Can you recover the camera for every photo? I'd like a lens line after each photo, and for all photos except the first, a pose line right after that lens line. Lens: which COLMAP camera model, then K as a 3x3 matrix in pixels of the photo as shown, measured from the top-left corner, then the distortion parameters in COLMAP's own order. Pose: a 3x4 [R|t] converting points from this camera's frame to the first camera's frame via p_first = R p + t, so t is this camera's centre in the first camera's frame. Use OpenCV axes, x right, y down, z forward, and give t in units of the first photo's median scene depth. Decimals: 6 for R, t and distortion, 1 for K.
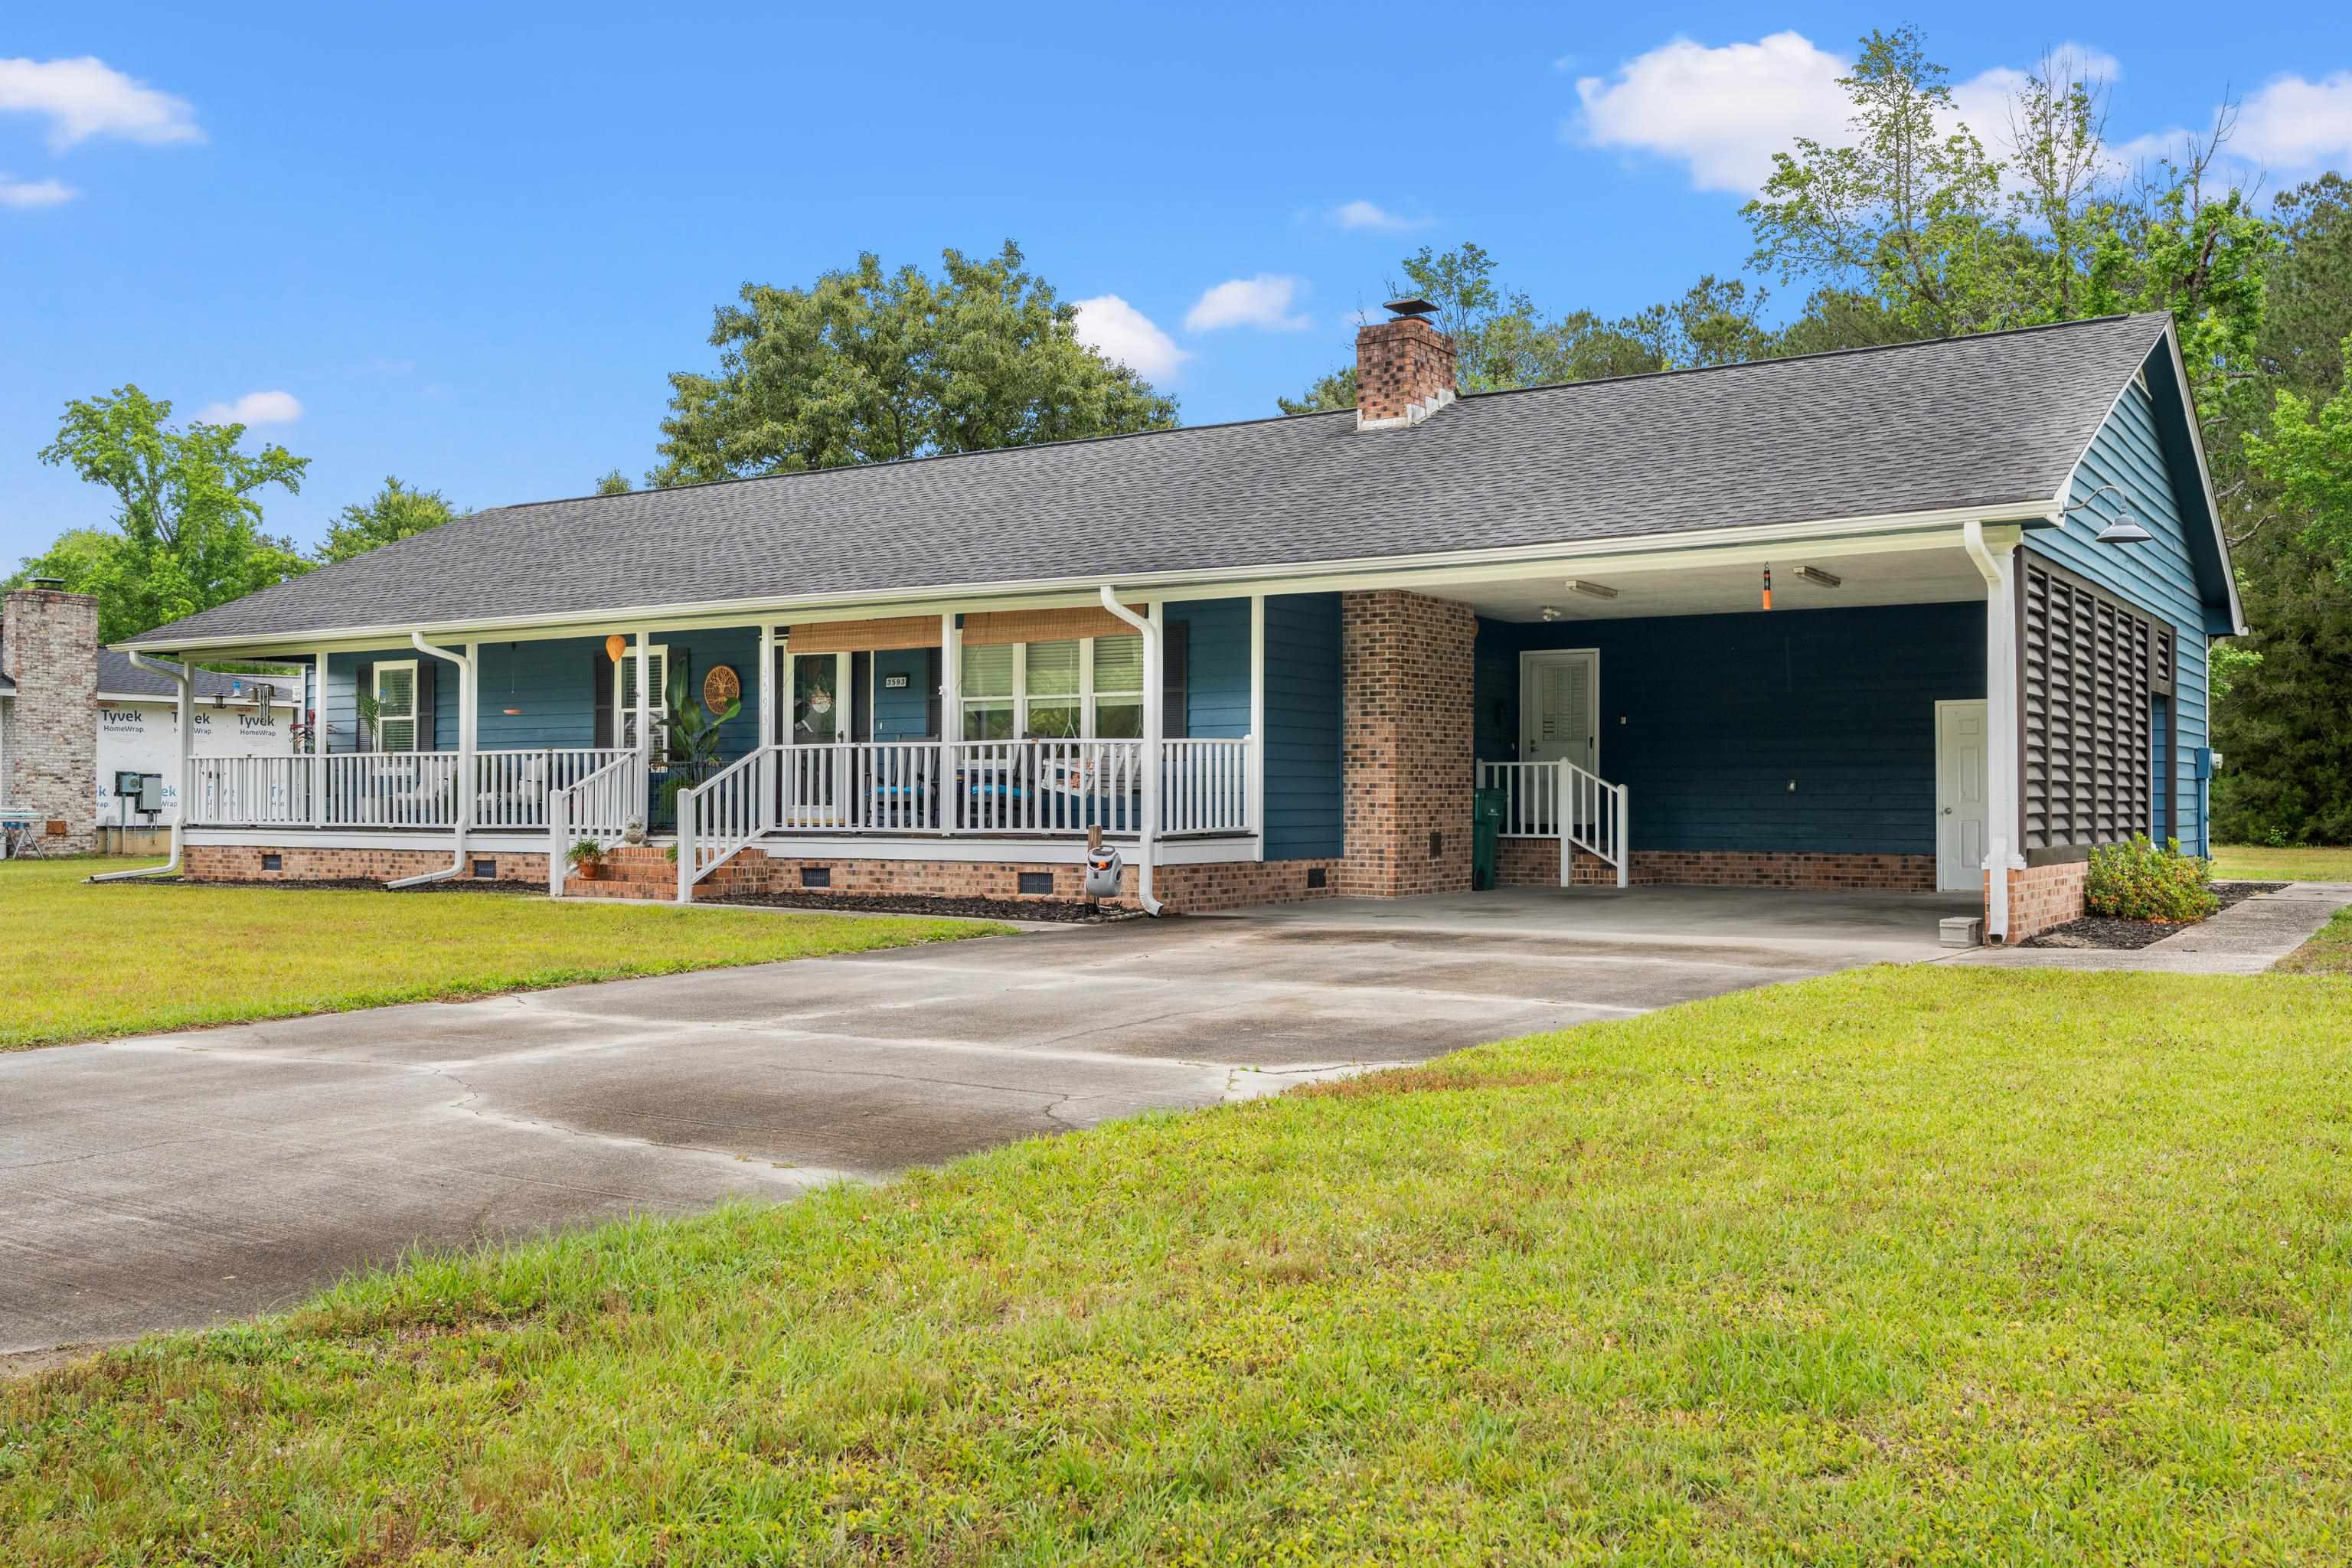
lens RADIAL K [[1829.6, 0, 1188.4], [0, 1829.6, 793.2], [0, 0, 1]] dist [-0.003612, 0.000613]
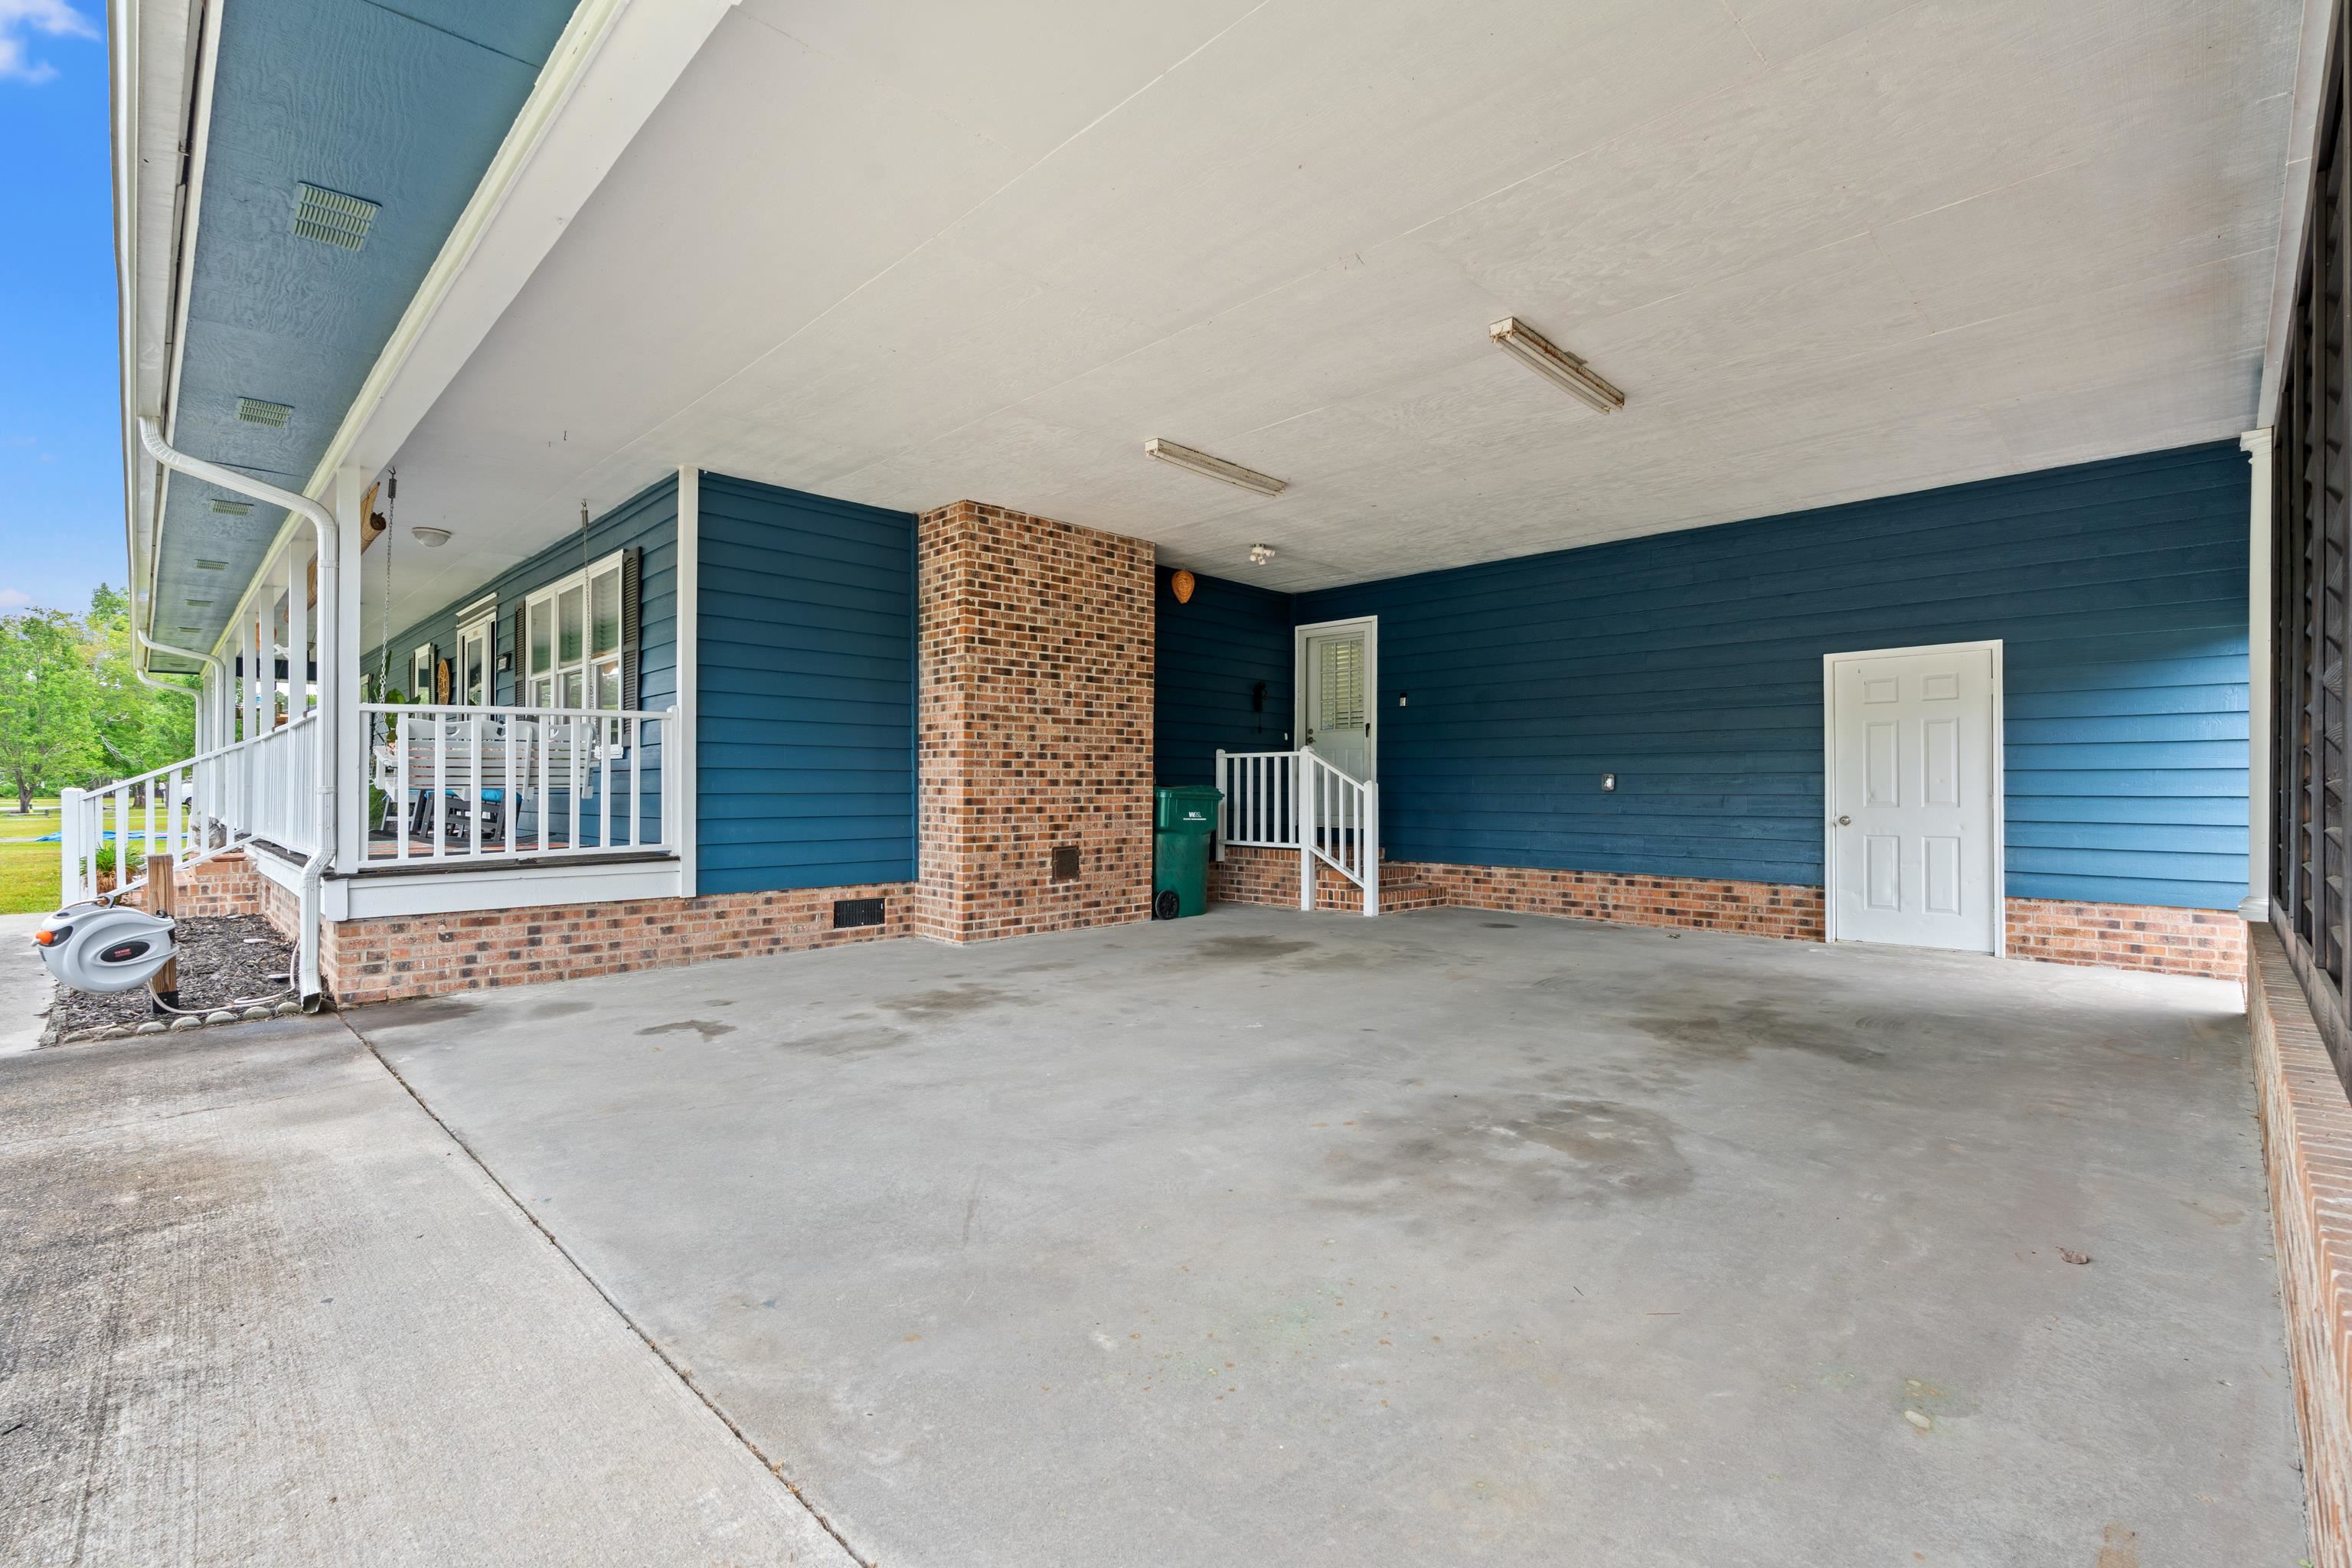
lens RADIAL K [[1033.3, 0, 1163.4], [0, 1033.3, 783.7], [0, 0, 1]] dist [0.002848, 0.000131]
pose [[0.982402, 0.000167, -0.186777, 0.193976], [-0.000661, 0.999996, -0.002585, -0.001914], [0.186776, 0.002663, 0.982399, 0.467646]]
